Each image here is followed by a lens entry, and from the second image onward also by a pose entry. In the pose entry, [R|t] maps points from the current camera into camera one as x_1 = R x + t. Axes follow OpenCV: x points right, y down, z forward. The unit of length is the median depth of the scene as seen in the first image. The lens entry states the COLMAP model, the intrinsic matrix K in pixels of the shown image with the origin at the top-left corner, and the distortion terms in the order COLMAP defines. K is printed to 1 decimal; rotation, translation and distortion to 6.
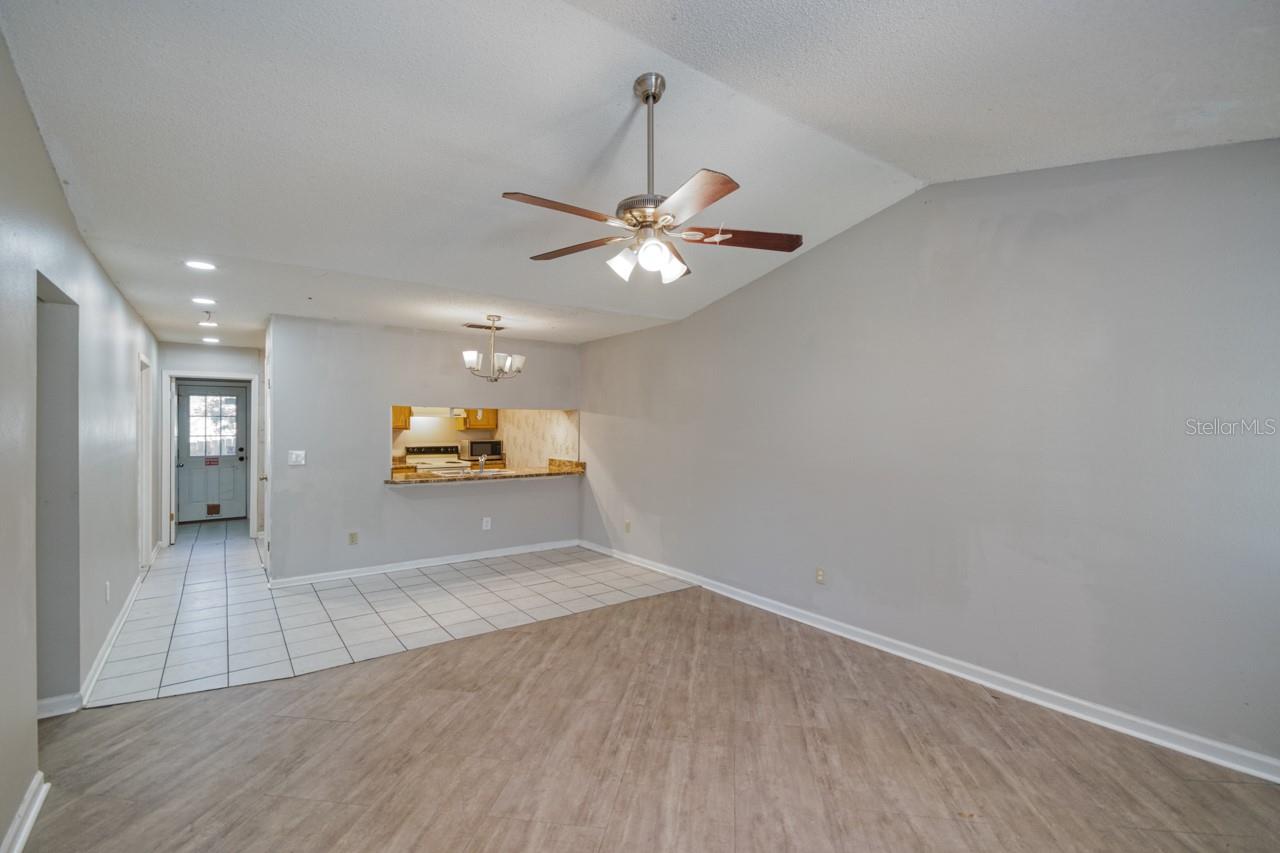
lens RADIAL K [[563.4, 0, 641.9], [0, 563.4, 422.5], [0, 0, 1]] dist [0.018947, -0.009259]
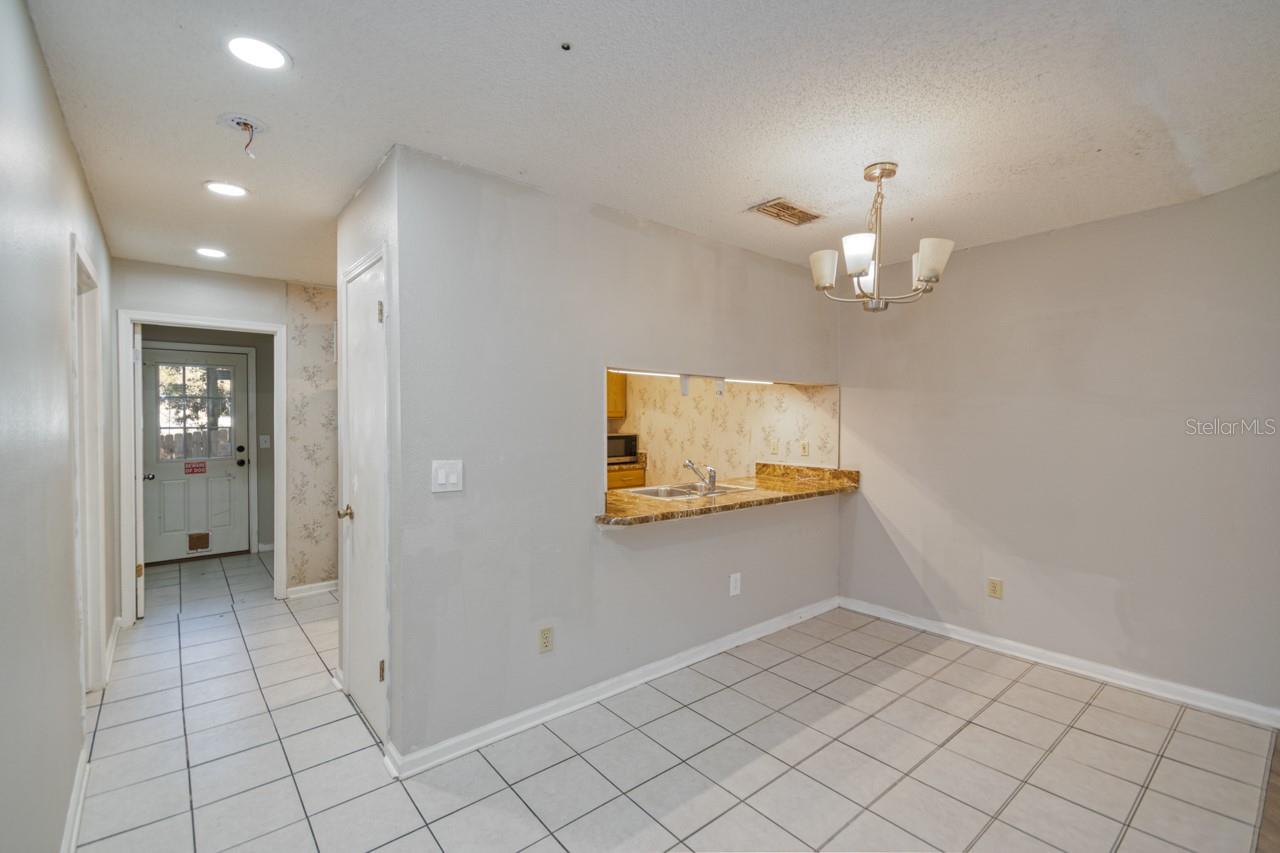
lens RADIAL K [[563.4, 0, 641.9], [0, 563.4, 422.5], [0, 0, 1]] dist [0.018947, -0.009259]
pose [[0.998317, -0.001309, 0.057976, -0.509003], [0.000518, 0.999907, 0.013661, 0.015258], [-0.057988, -0.013608, 0.998225, 0.576300]]
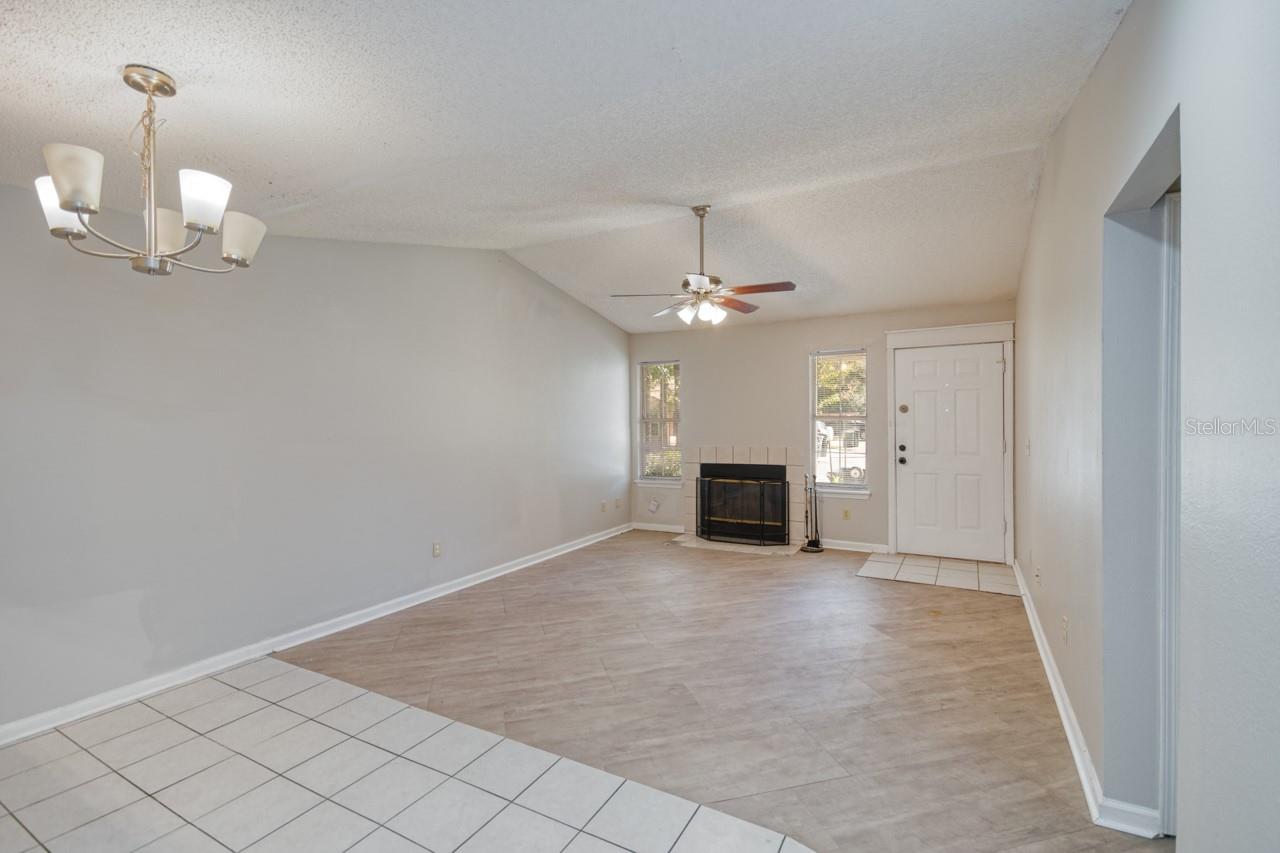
lens RADIAL K [[563.4, 0, 641.9], [0, 563.4, 422.5], [0, 0, 1]] dist [0.018947, -0.009259]
pose [[-0.405794, -0.003567, 0.913958, -0.726465], [0.003663, 0.999978, 0.005529, 0.015620], [-0.913957, 0.005591, -0.405772, 0.920876]]
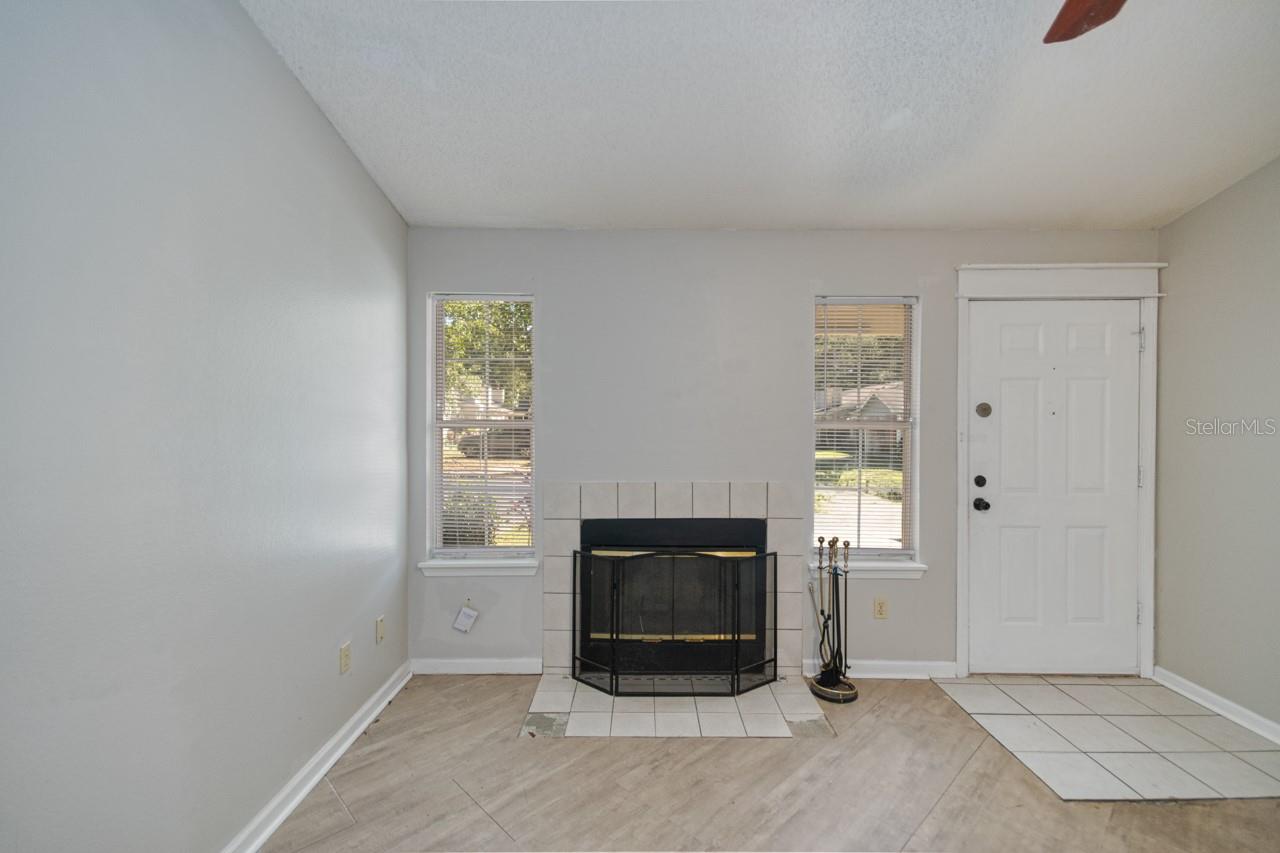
lens RADIAL K [[563.4, 0, 641.9], [0, 563.4, 422.5], [0, 0, 1]] dist [0.018947, -0.009259]
pose [[-0.795062, -0.007453, 0.606483, 0.015306], [-0.008001, 0.999966, 0.001799, 0.012373], [-0.606476, -0.003422, -0.795095, 0.703685]]
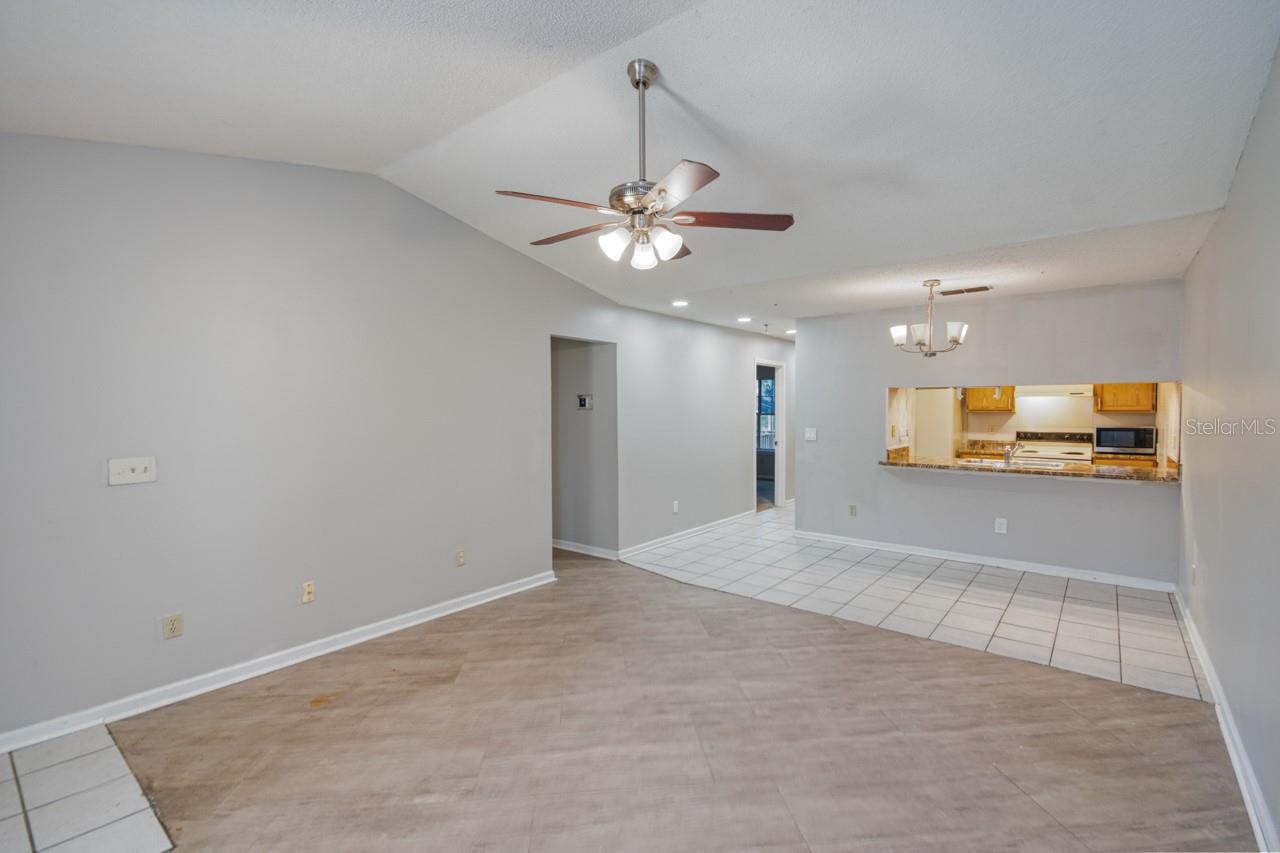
lens RADIAL K [[572.4, 0, 645.4], [0, 572.4, 421.9], [0, 0, 1]] dist [0.001634, 0.000156]
pose [[0.256438, 0.018665, -0.966380, 0.508378], [0.010253, 0.999705, 0.022029, 0.005189], [0.966506, -0.015558, 0.256171, 0.365632]]
